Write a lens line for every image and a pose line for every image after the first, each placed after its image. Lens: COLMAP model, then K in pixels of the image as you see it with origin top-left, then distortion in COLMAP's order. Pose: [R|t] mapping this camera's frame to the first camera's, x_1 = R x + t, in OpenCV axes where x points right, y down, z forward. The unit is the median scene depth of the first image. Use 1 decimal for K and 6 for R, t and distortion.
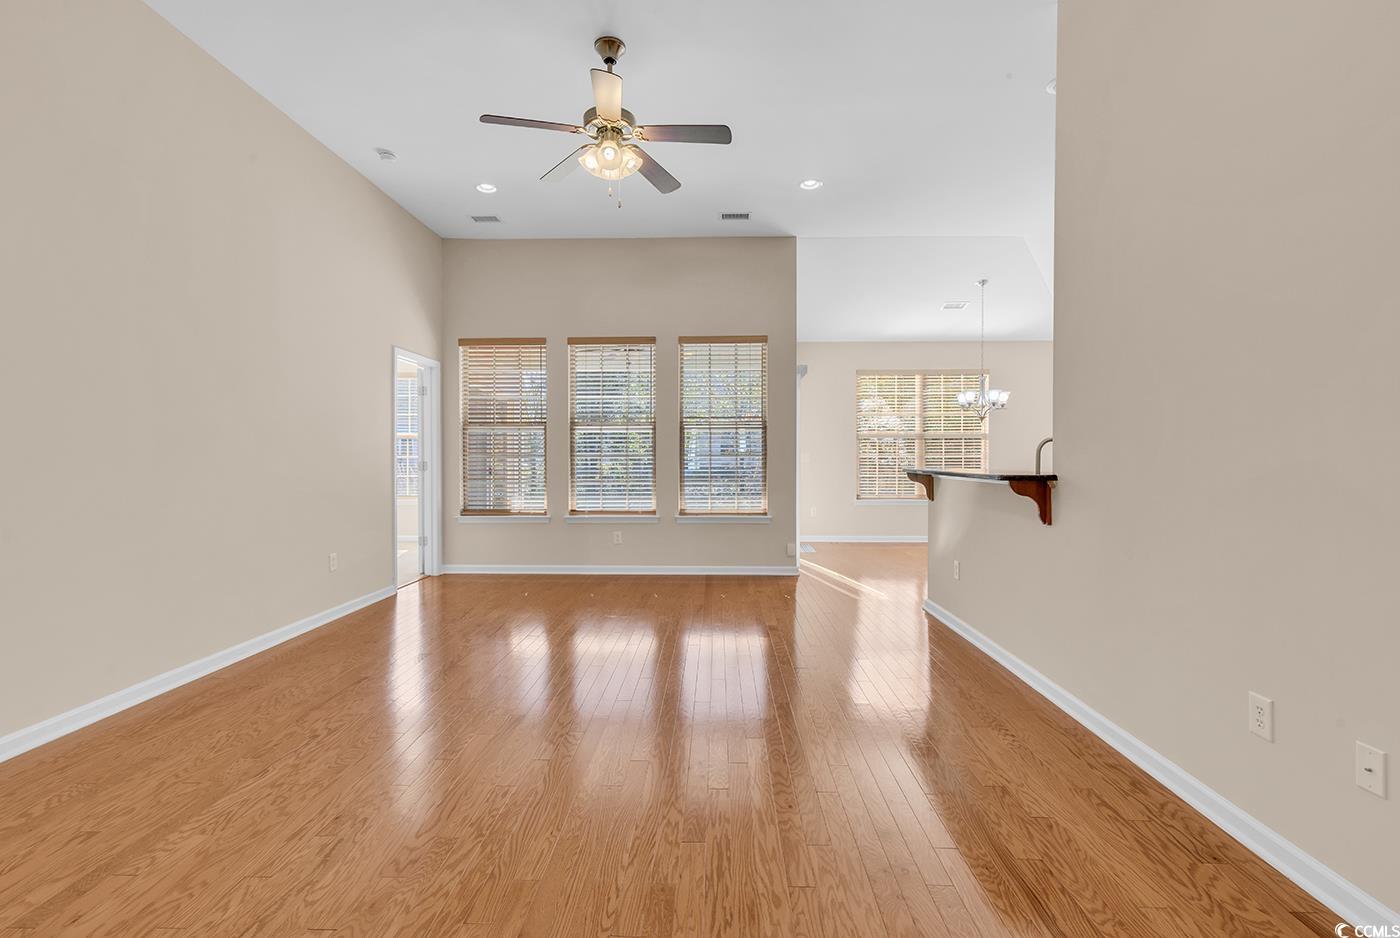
lens RADIAL K [[628.0, 0, 708.8], [0, 628.0, 466.5], [0, 0, 1]] dist [0.002319, -0.000122]
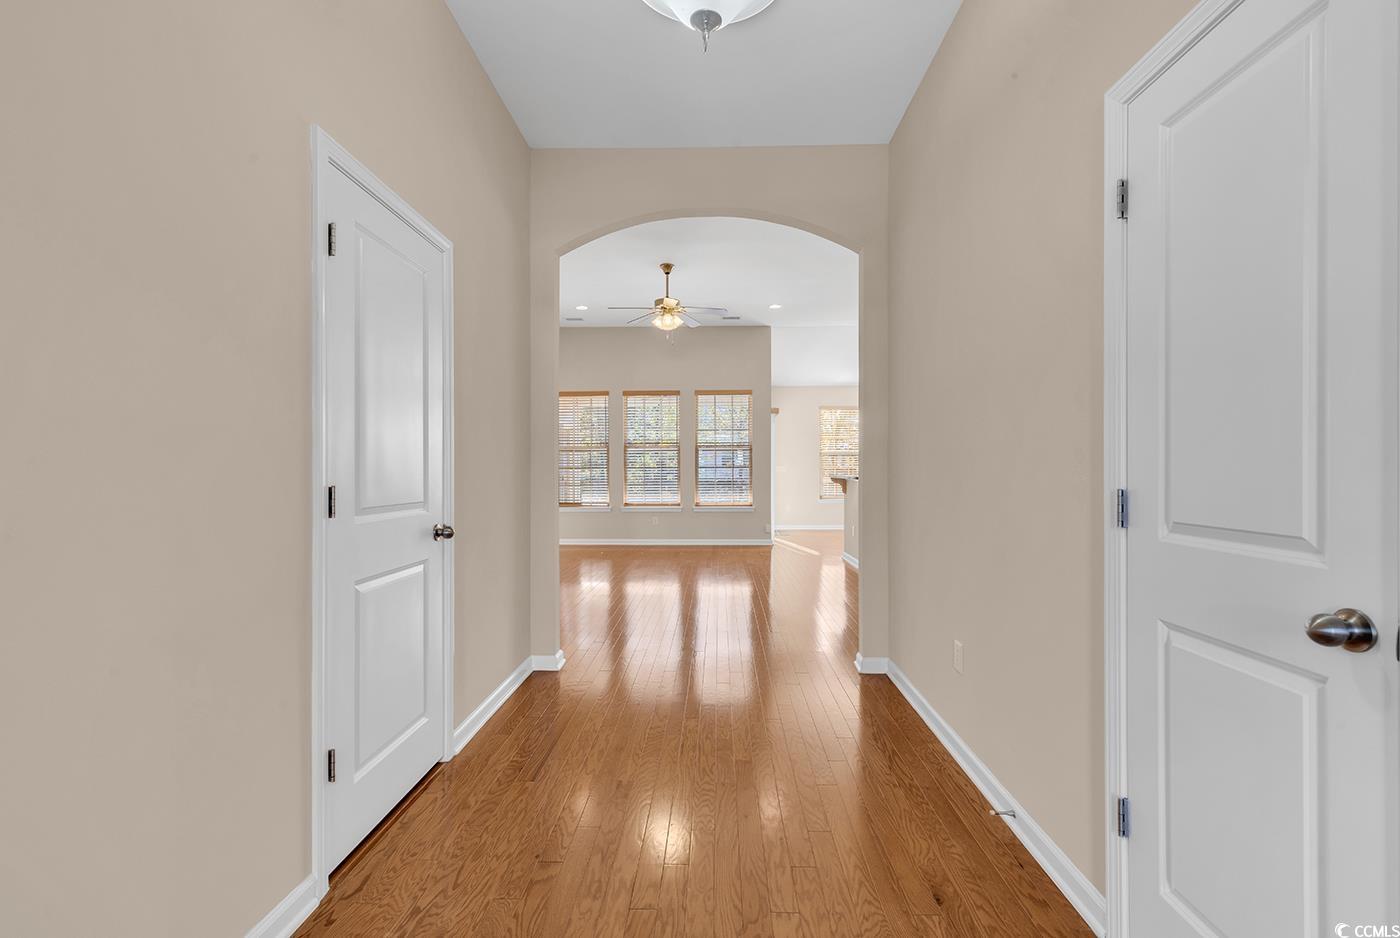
lens RADIAL K [[628.0, 0, 708.8], [0, 628.0, 466.5], [0, 0, 1]] dist [0.002319, -0.000122]
pose [[0.999998, -0.001140, -0.001376, -0.011863], [0.001117, 0.999854, -0.017078, 0.006052], [0.001395, 0.017076, 0.999853, -0.540272]]
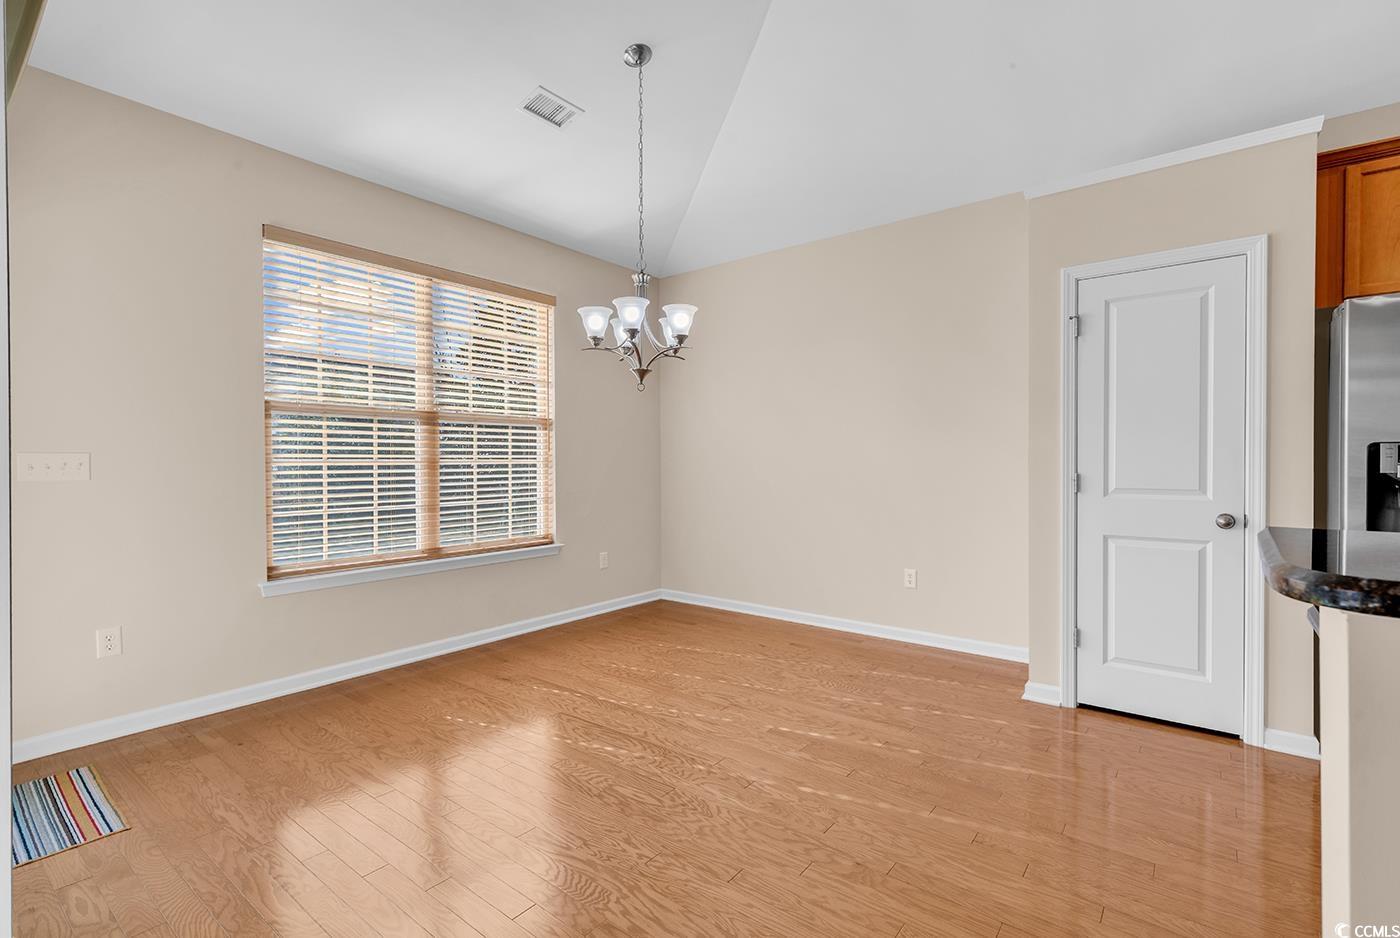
lens RADIAL K [[628.0, 0, 708.8], [0, 628.0, 466.5], [0, 0, 1]] dist [0.002319, -0.000122]
pose [[0.590117, -0.009385, 0.807263, 0.129231], [0.016331, 0.999867, -0.000313, -0.013335], [-0.807152, 0.013368, 0.590192, 0.795634]]
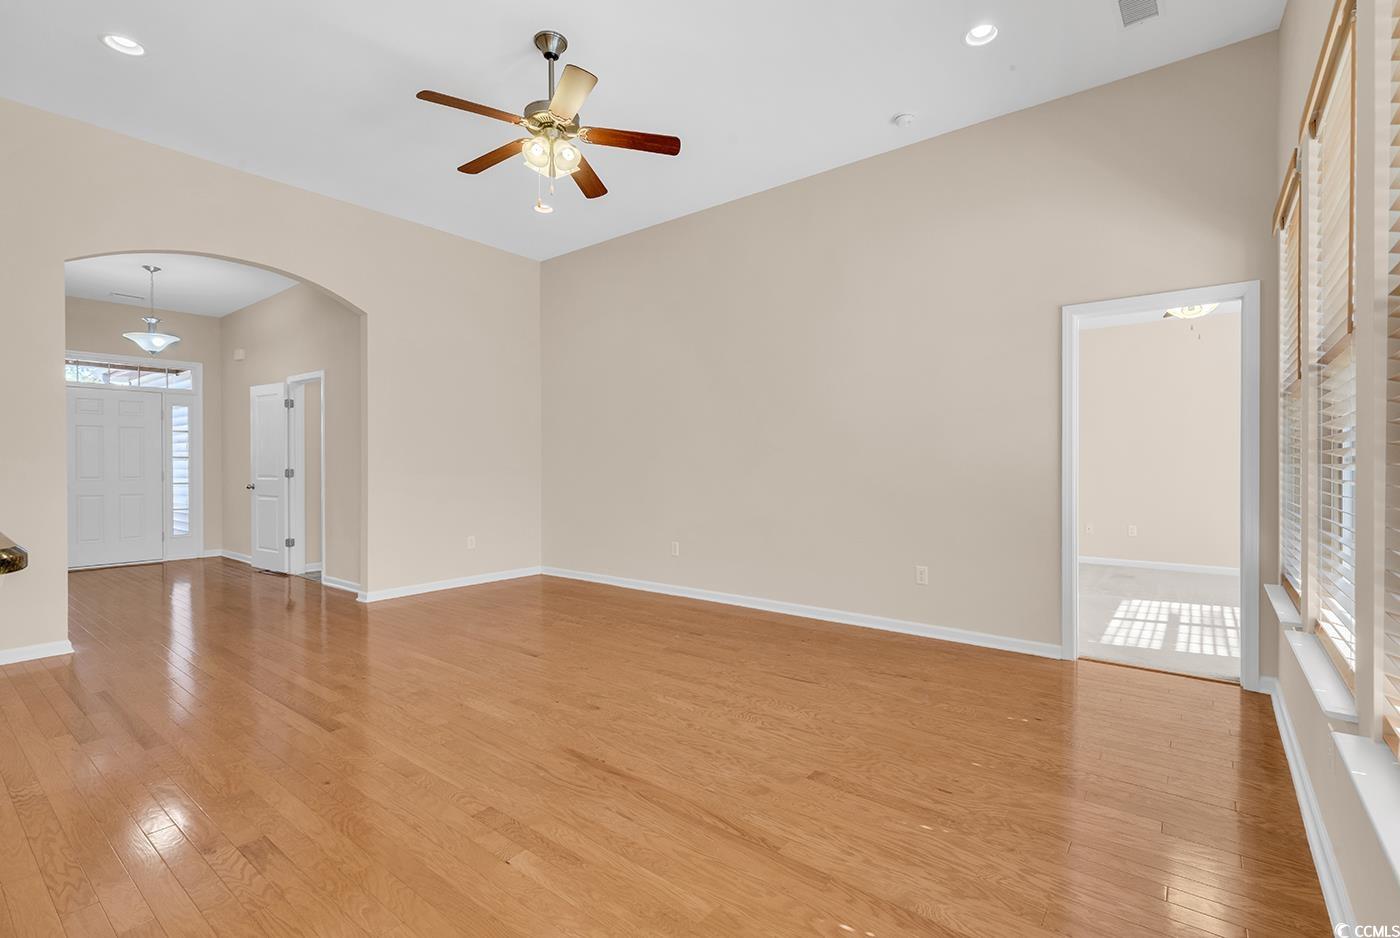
lens RADIAL K [[628.0, 0, 708.8], [0, 628.0, 466.5], [0, 0, 1]] dist [0.002319, -0.000122]
pose [[-0.597865, 0.004712, -0.801583, 0.253659], [-0.011535, 0.999829, 0.014481, -0.015515], [0.801514, 0.017904, -0.597708, 0.945214]]
